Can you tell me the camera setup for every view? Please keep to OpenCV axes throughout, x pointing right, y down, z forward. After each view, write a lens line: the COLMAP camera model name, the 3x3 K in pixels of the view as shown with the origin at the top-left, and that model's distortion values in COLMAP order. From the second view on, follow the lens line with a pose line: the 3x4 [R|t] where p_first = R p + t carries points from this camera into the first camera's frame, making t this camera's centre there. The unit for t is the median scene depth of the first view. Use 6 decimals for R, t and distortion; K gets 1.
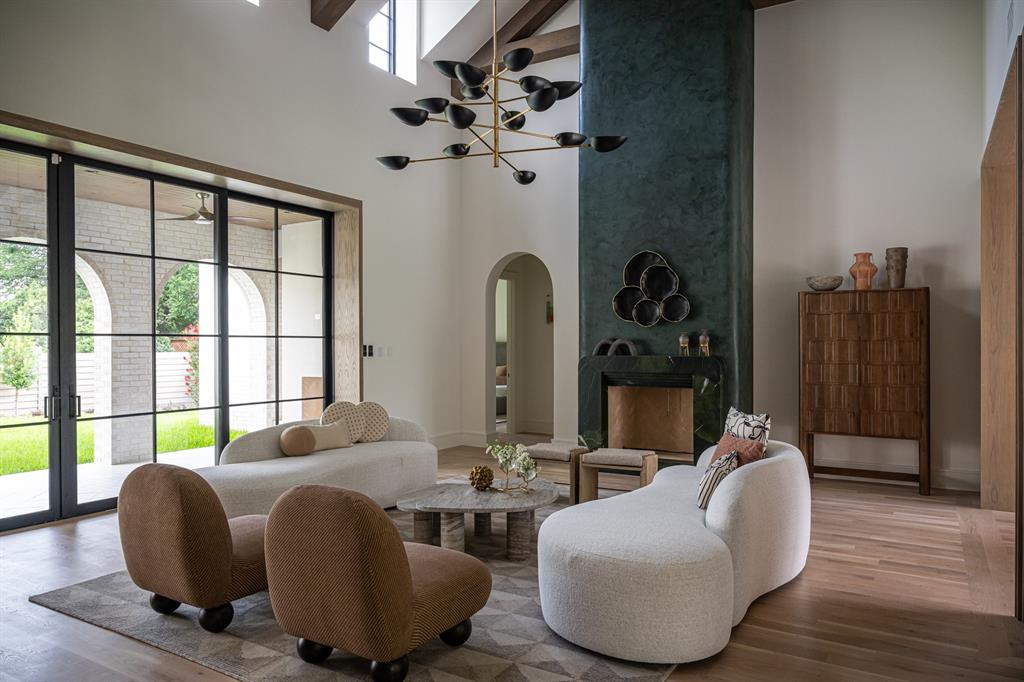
lens RADIAL K [[692.5, 0, 512.0], [0, 692.5, 341.0], [0, 0, 1]] dist [0.005384, -0.000384]
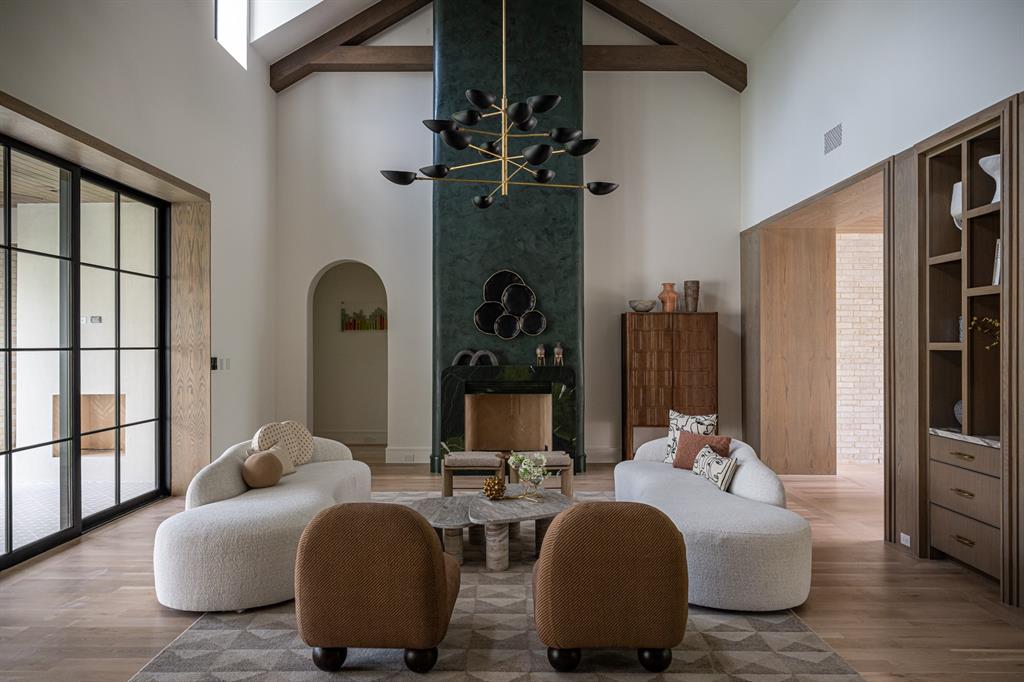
lens RADIAL K [[688.7, 0, 512.0], [0, 688.7, 341.0], [0, 0, 1]] dist [-0.002021, 0.001532]
pose [[0.859988, 0.003608, 0.510301, -0.366042], [-0.003870, 0.999992, -0.000548, -0.017506], [-0.510299, -0.001503, 0.859996, 0.054447]]
